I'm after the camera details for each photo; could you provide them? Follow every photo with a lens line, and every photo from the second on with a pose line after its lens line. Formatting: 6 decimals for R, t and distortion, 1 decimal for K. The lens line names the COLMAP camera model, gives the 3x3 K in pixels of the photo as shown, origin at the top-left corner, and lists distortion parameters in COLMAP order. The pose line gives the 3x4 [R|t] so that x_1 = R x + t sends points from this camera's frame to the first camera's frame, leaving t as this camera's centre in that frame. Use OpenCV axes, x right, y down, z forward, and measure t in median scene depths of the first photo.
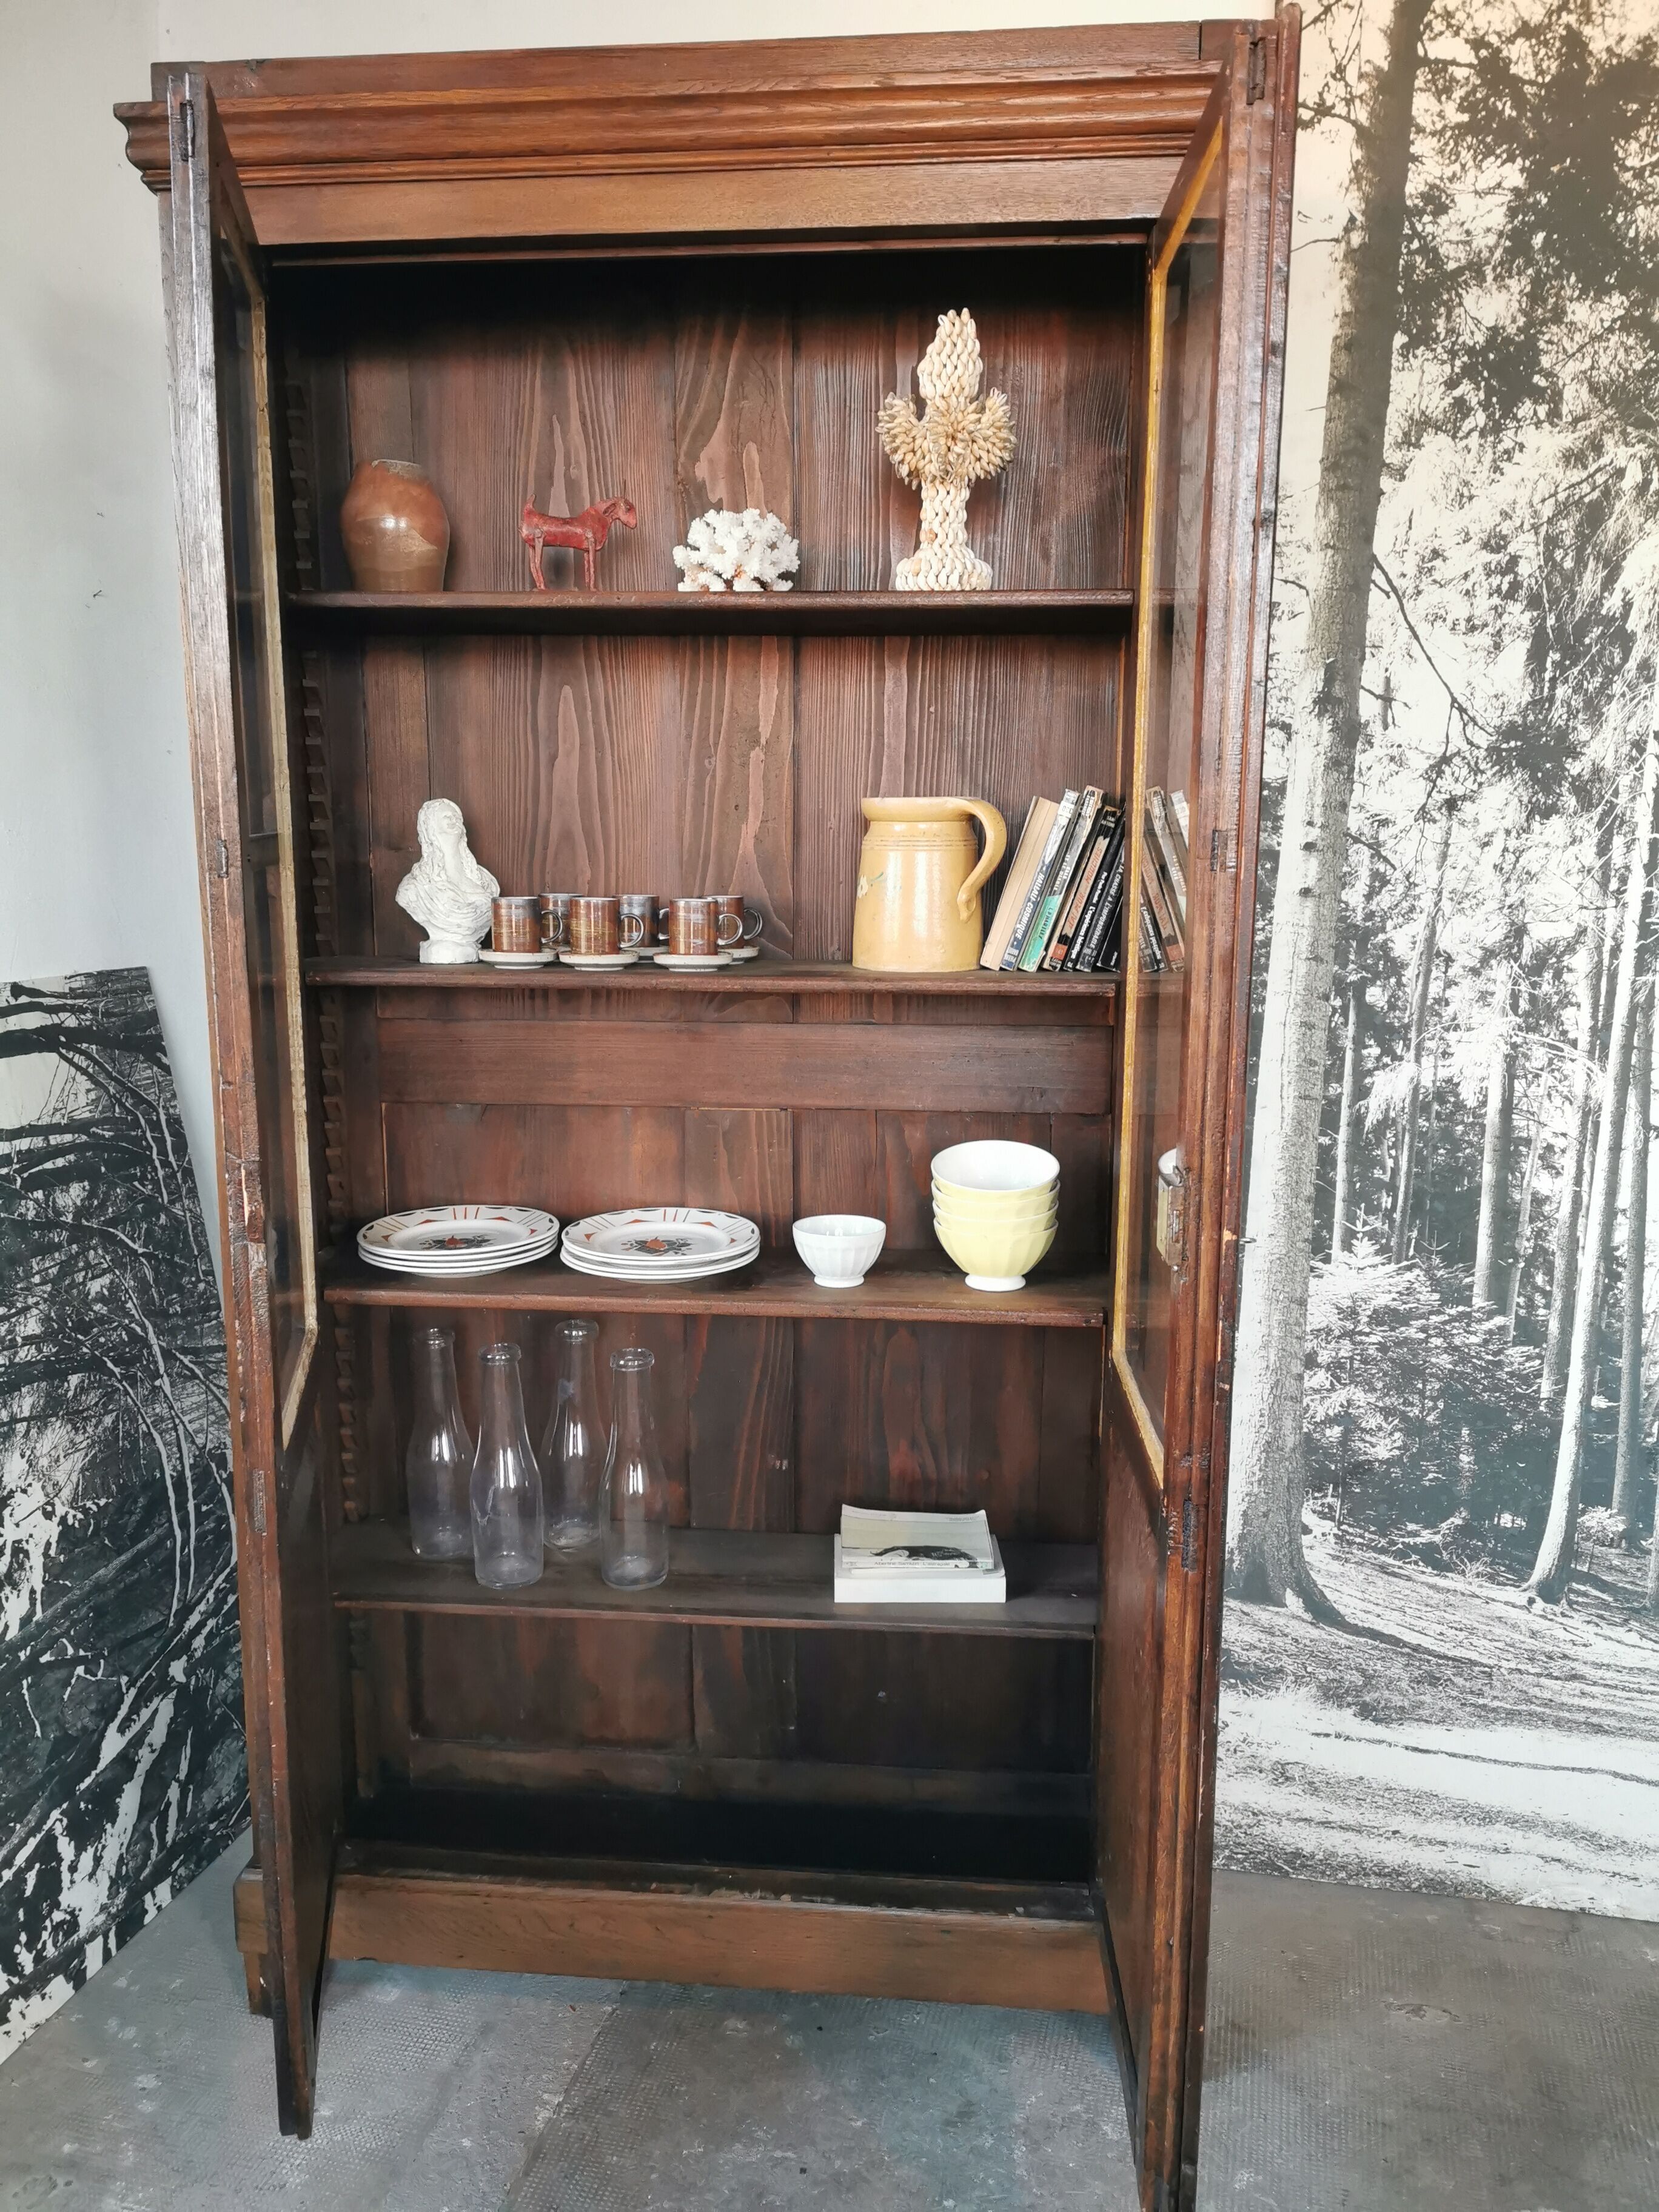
lens RADIAL K [[1703.6, 0, 836.5], [0, 1703.6, 1115.9], [0, 0, 1]] dist [0.061694, -0.086089]
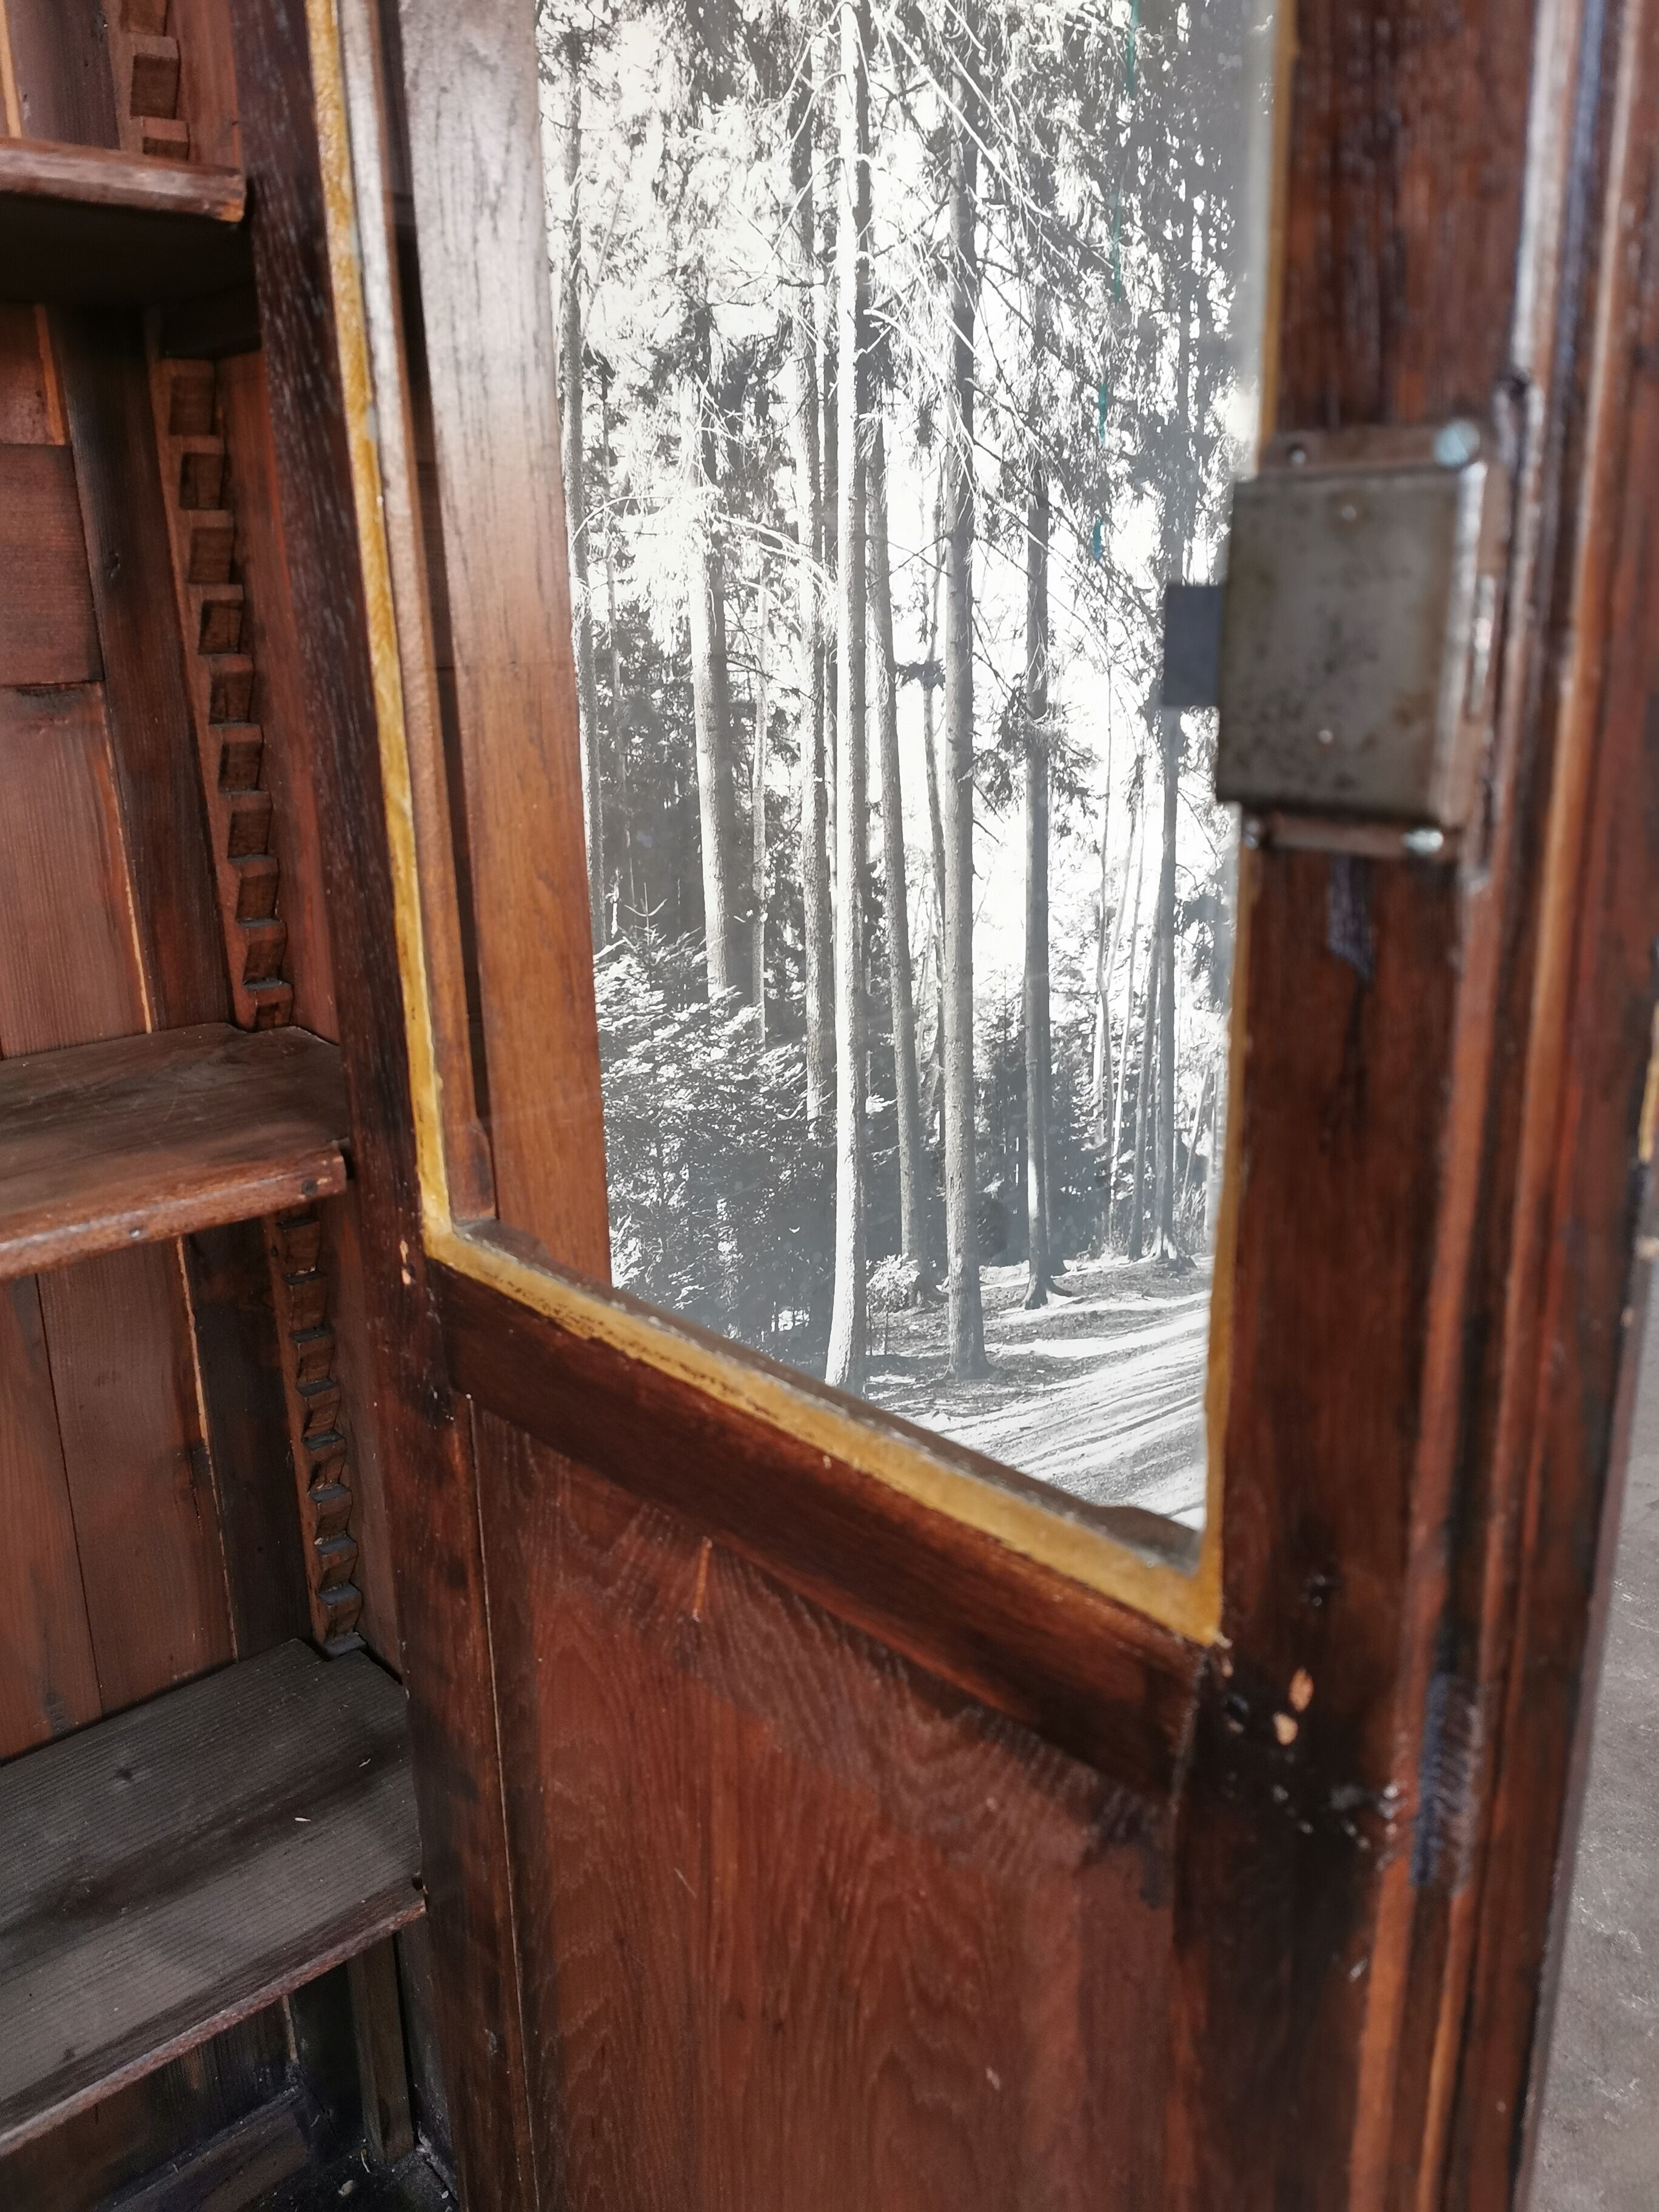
lens RADIAL K [[1703.6, 0, 824.6], [0, 1703.6, 1112.7], [0, 0, 1]] dist [0.061694, -0.086089]
pose [[0.668950, -0.236917, 0.704540, -0.033296], [0.146770, 0.971284, 0.187259, 0.044311], [-0.728673, -0.021862, 0.684513, 0.574996]]
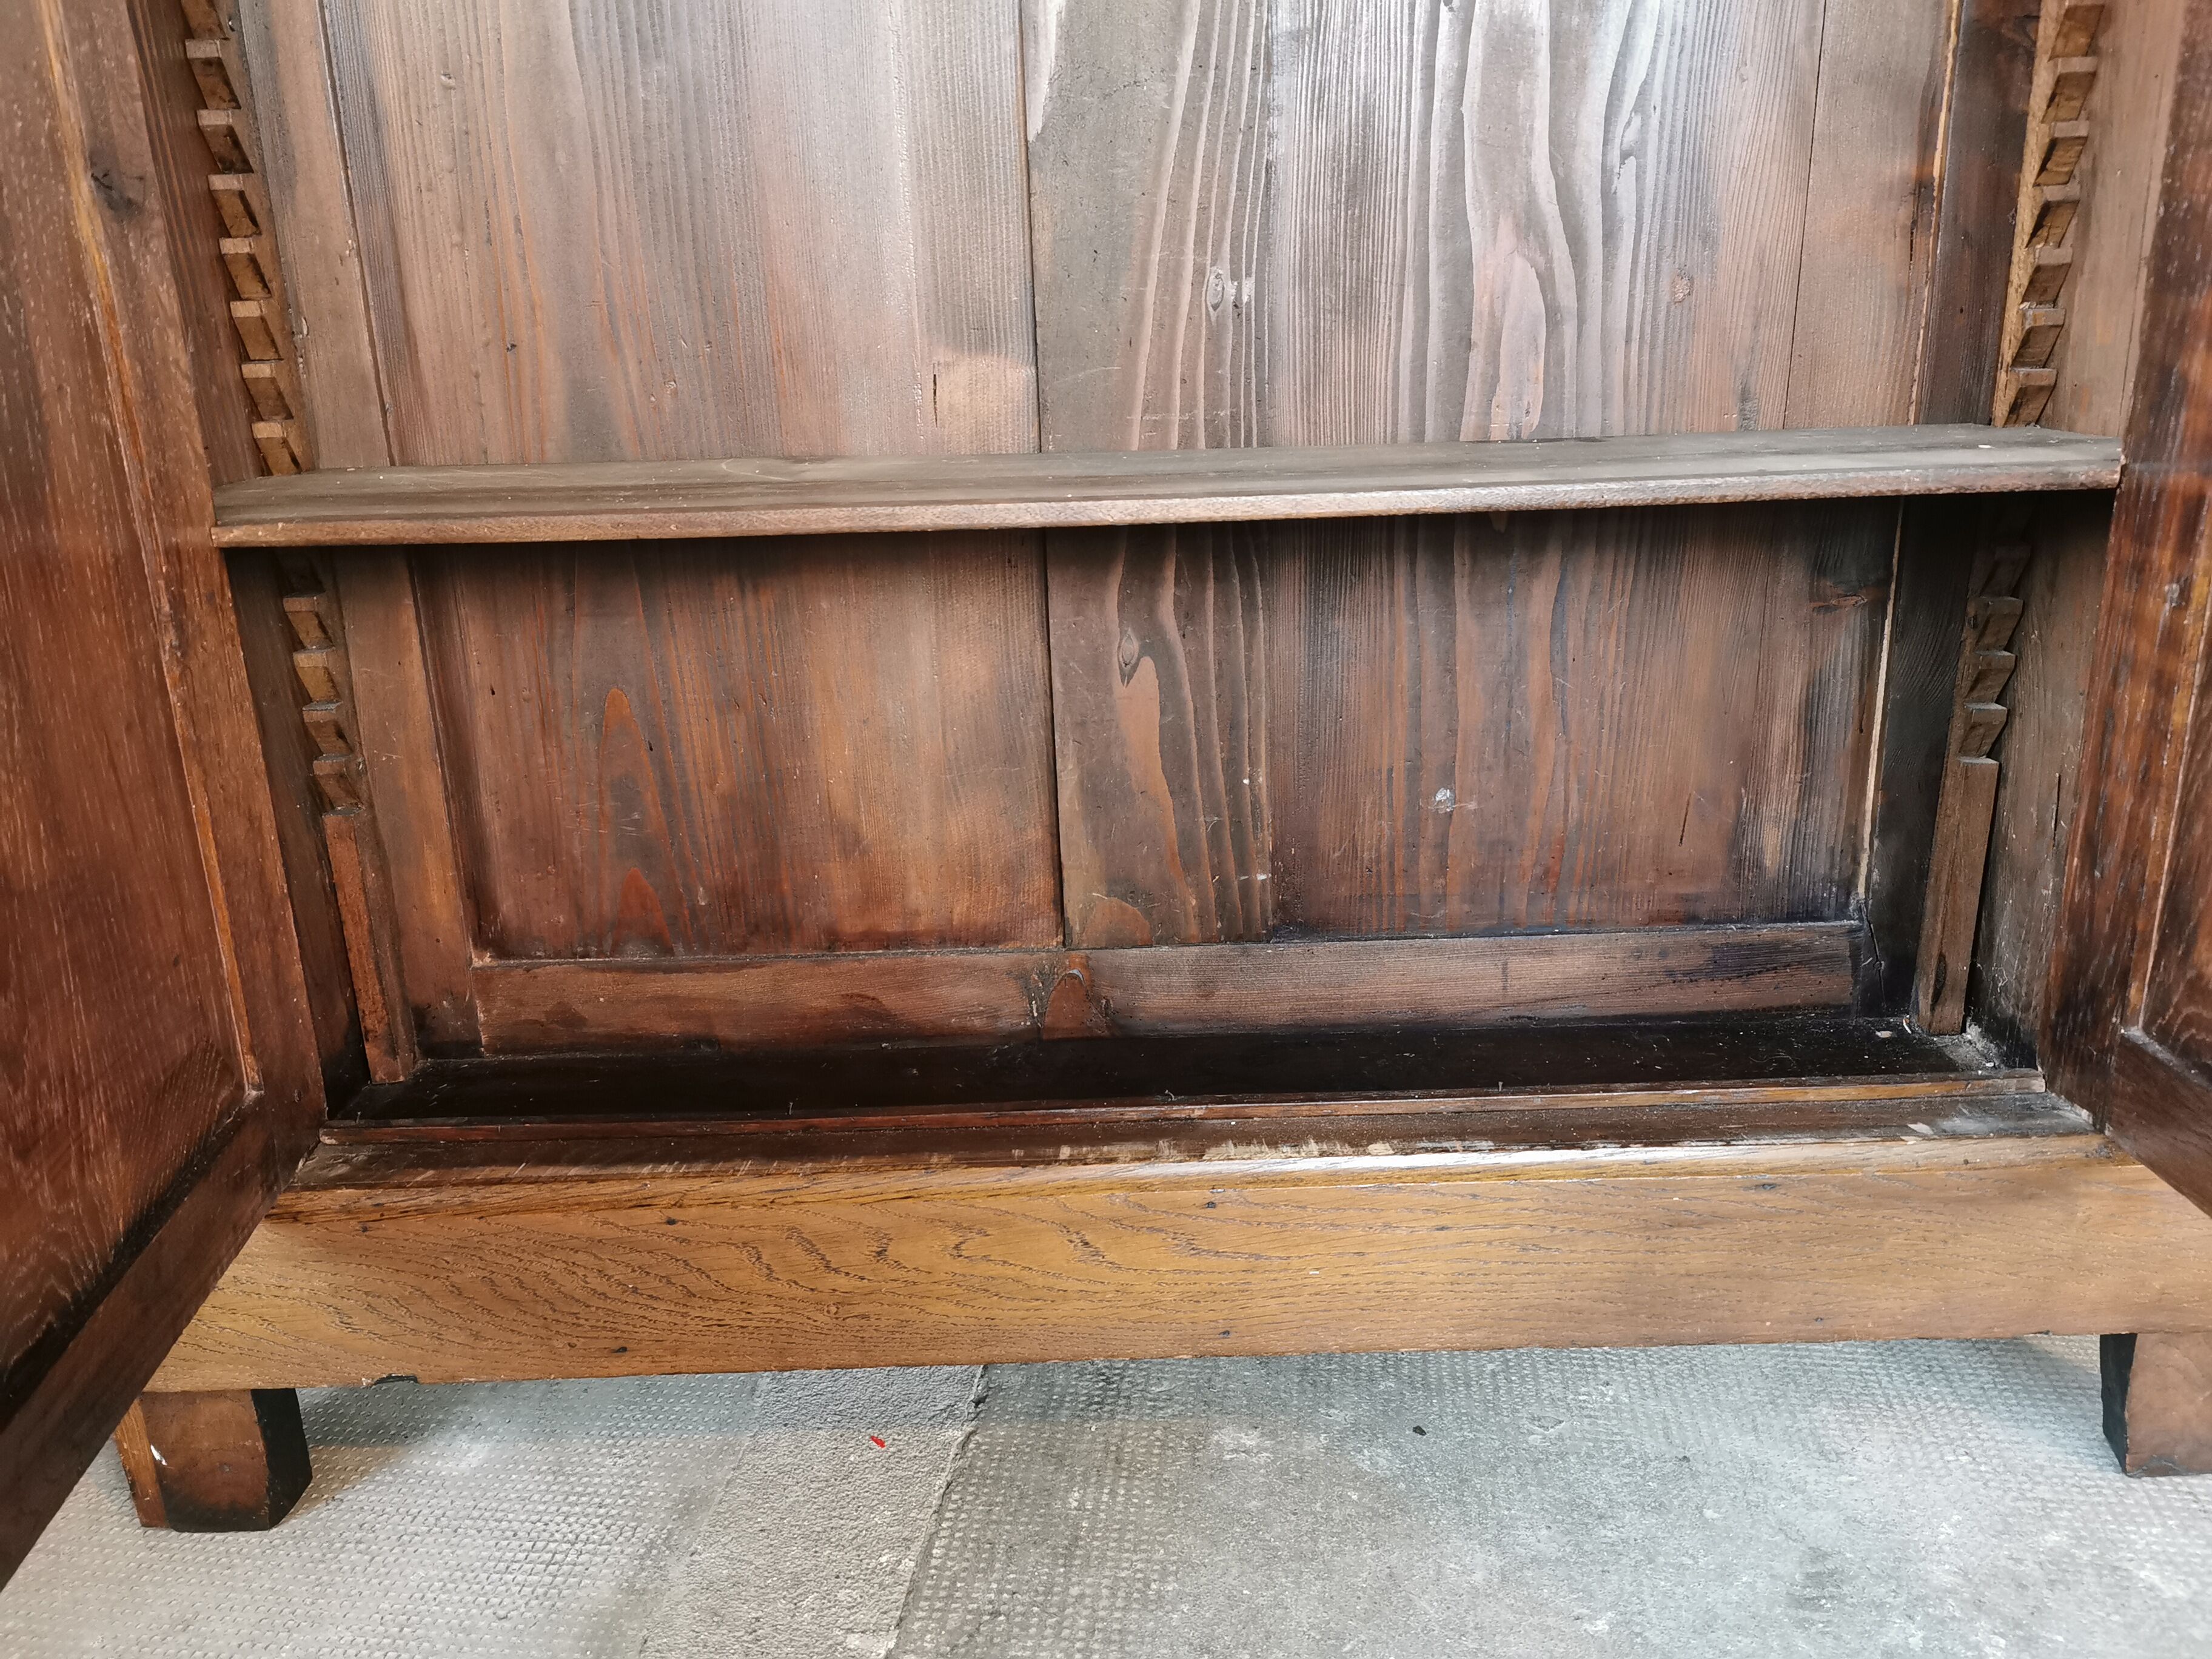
lens RADIAL K [[1703.6, 0, 1111.0], [0, 1703.6, 815.3], [0, 0, 1]] dist [0.061694, -0.086089]
pose [[0.993061, -0.060093, 0.101091, -0.123467], [0.047026, 0.990786, 0.127009, 0.287352], [-0.107792, -0.121374, 0.986737, 0.543382]]
